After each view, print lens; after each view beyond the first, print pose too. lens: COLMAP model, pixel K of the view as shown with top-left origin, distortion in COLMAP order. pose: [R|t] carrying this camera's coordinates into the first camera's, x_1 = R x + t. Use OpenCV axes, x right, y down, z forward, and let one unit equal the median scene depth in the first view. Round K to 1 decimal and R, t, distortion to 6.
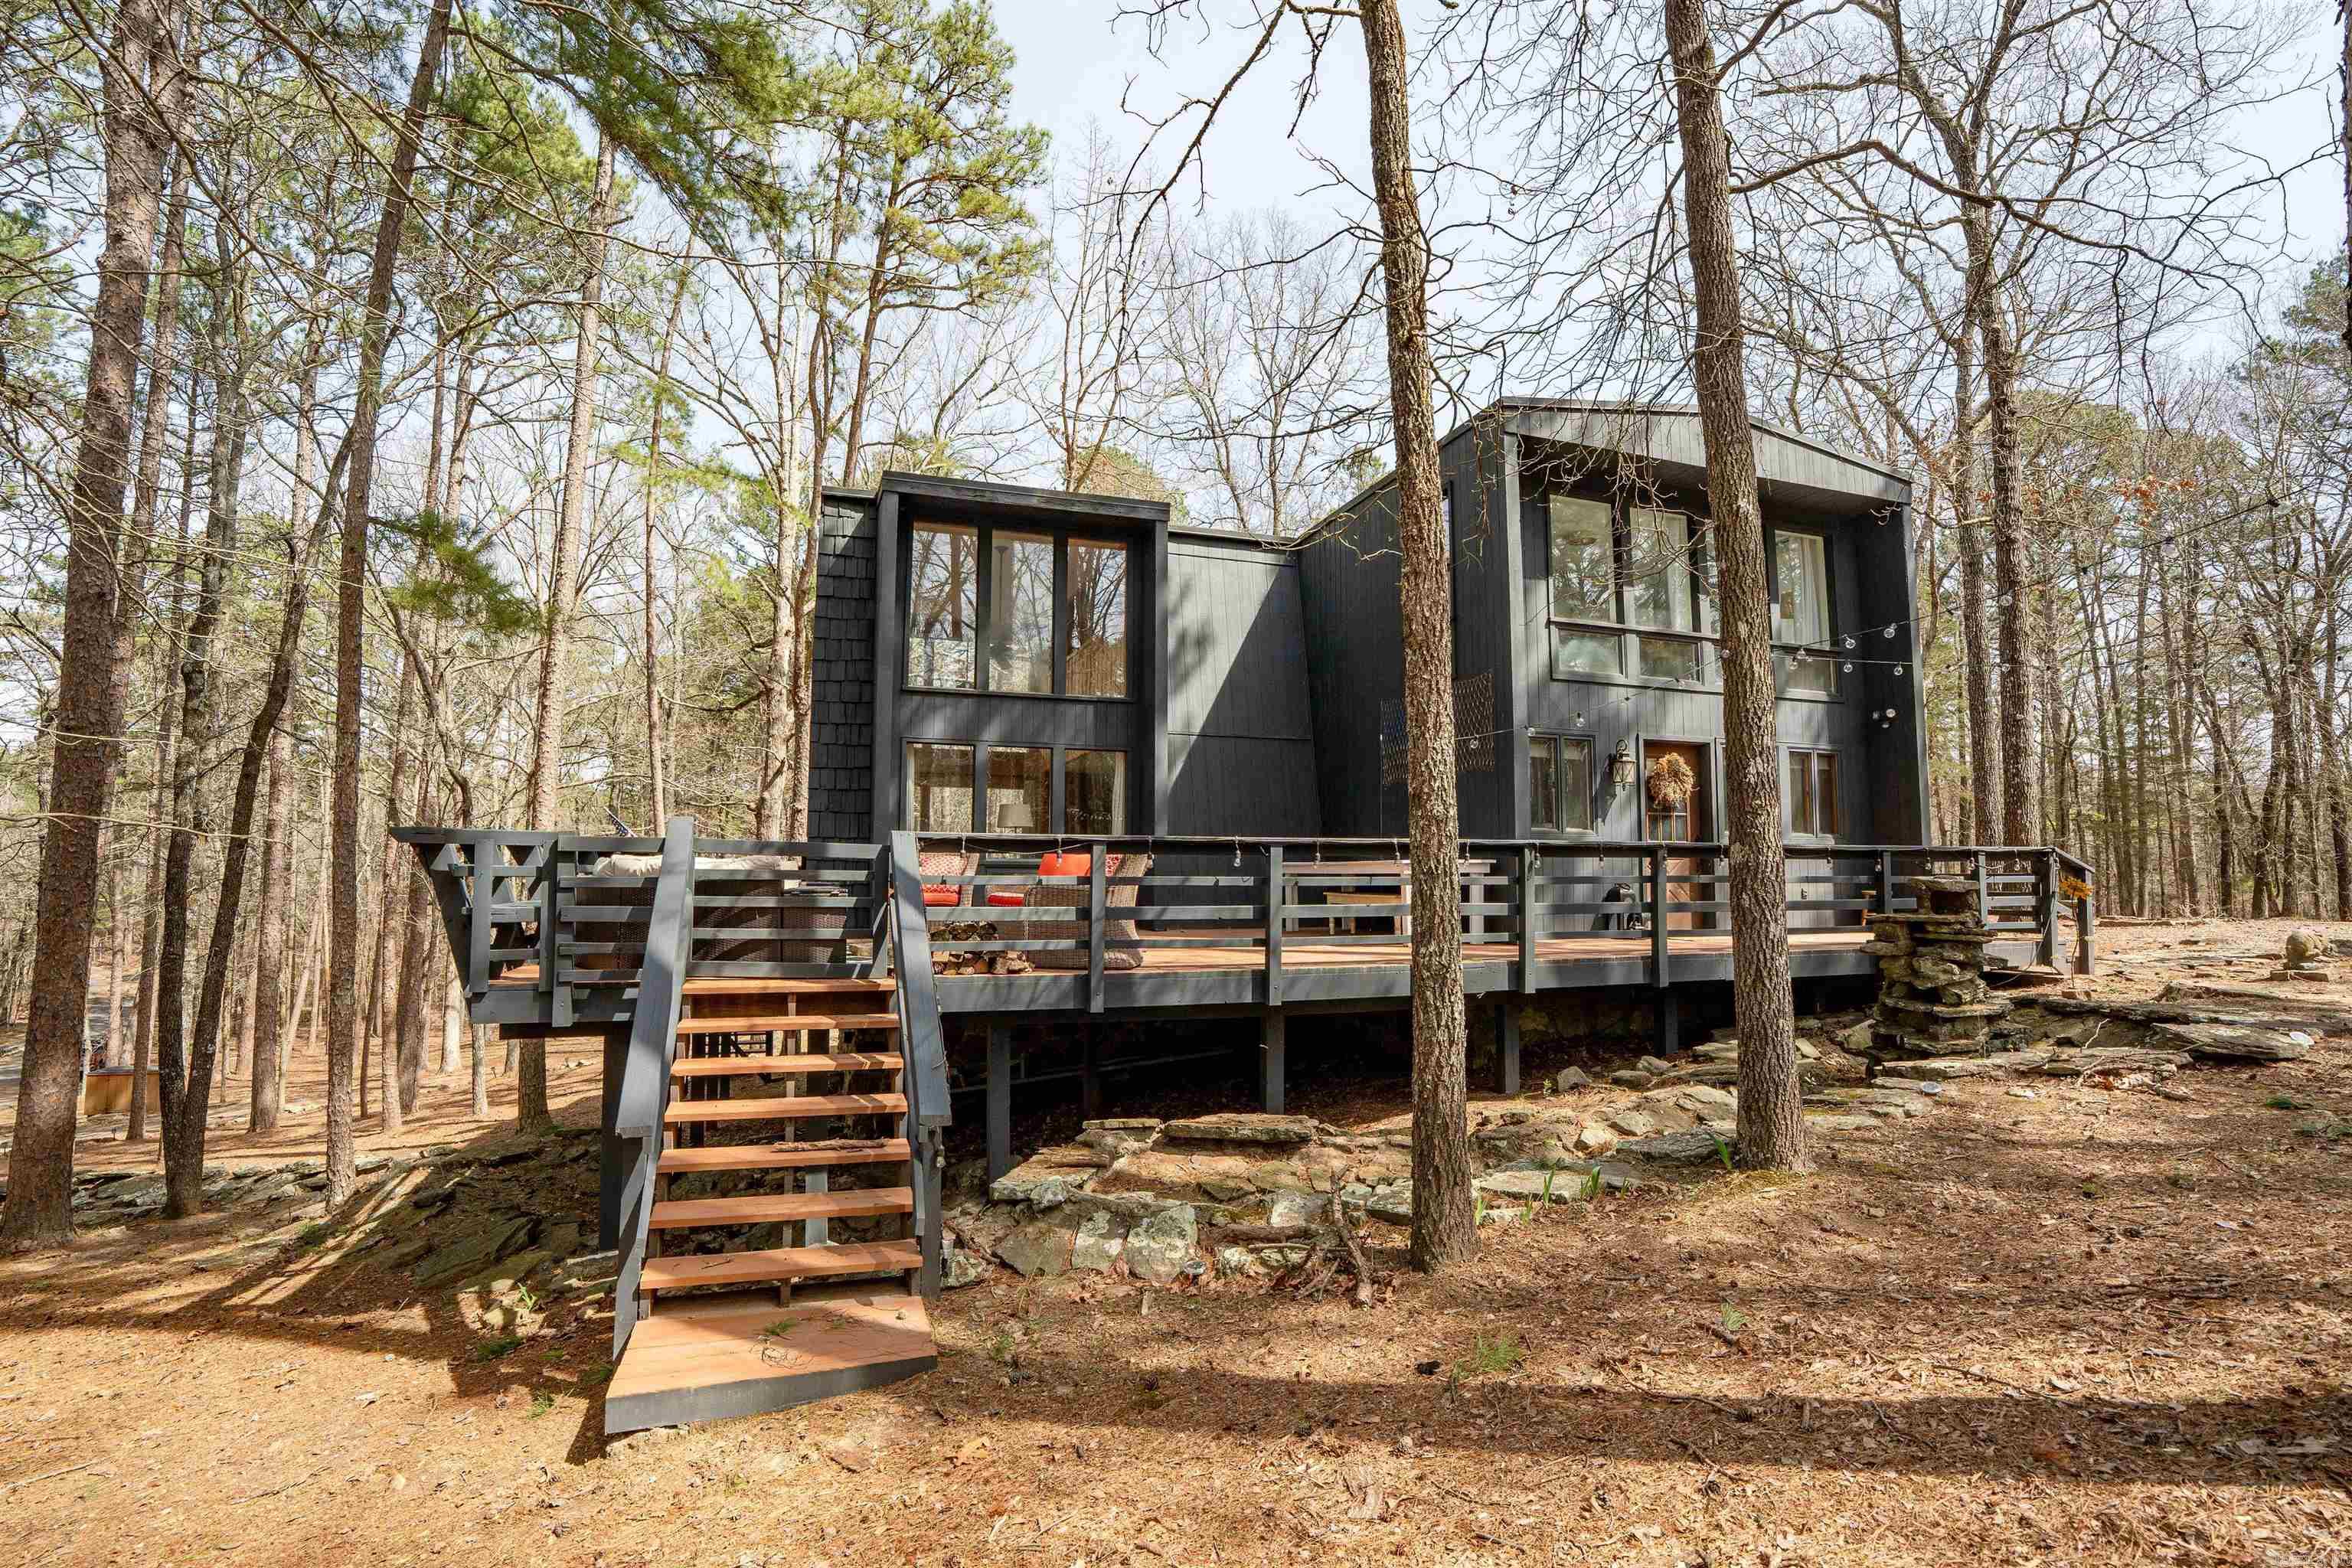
lens RADIAL K [[1055.5, 0, 1176.0], [0, 1055.5, 784.0], [0, 0, 1]] dist [-0.057527, 0.017199]
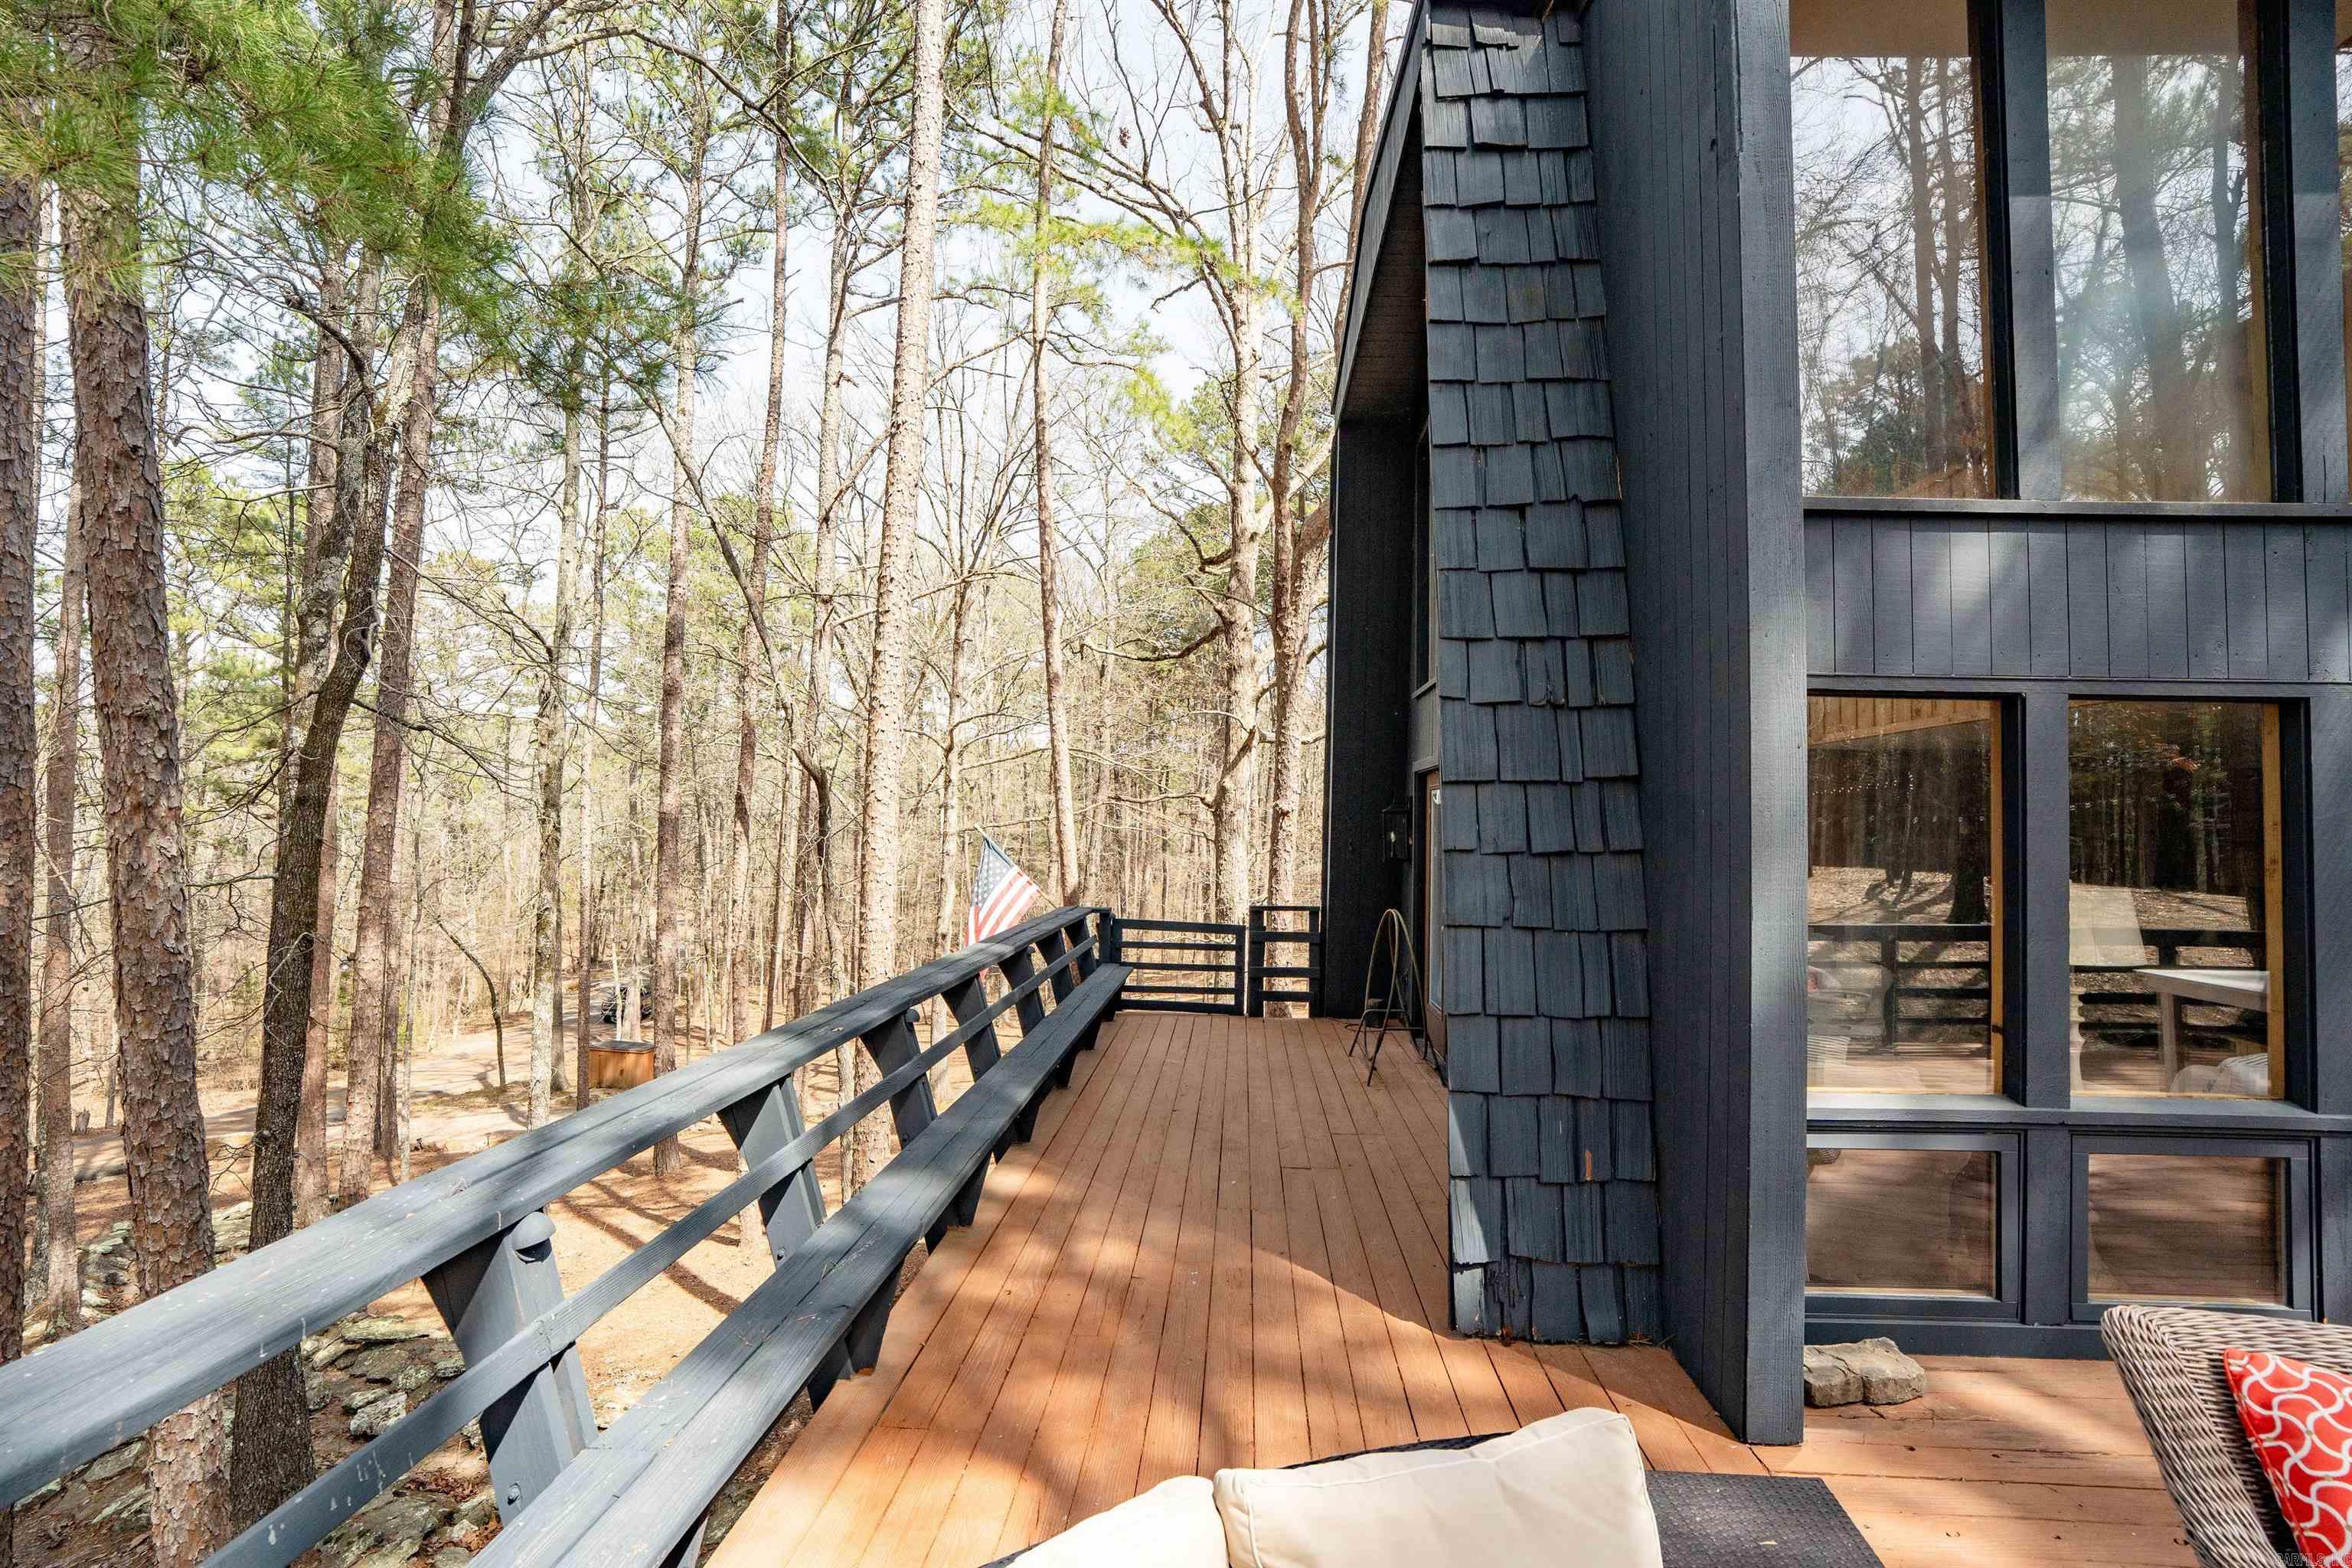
lens RADIAL K [[1055.5, 0, 1176.0], [0, 1055.5, 784.0], [0, 0, 1]] dist [-0.057527, 0.017199]
pose [[0.923338, -0.006197, -0.383939, -0.319829], [0.021487, 0.999137, 0.035548, -0.025087], [0.383387, -0.041072, 0.922674, 0.716583]]
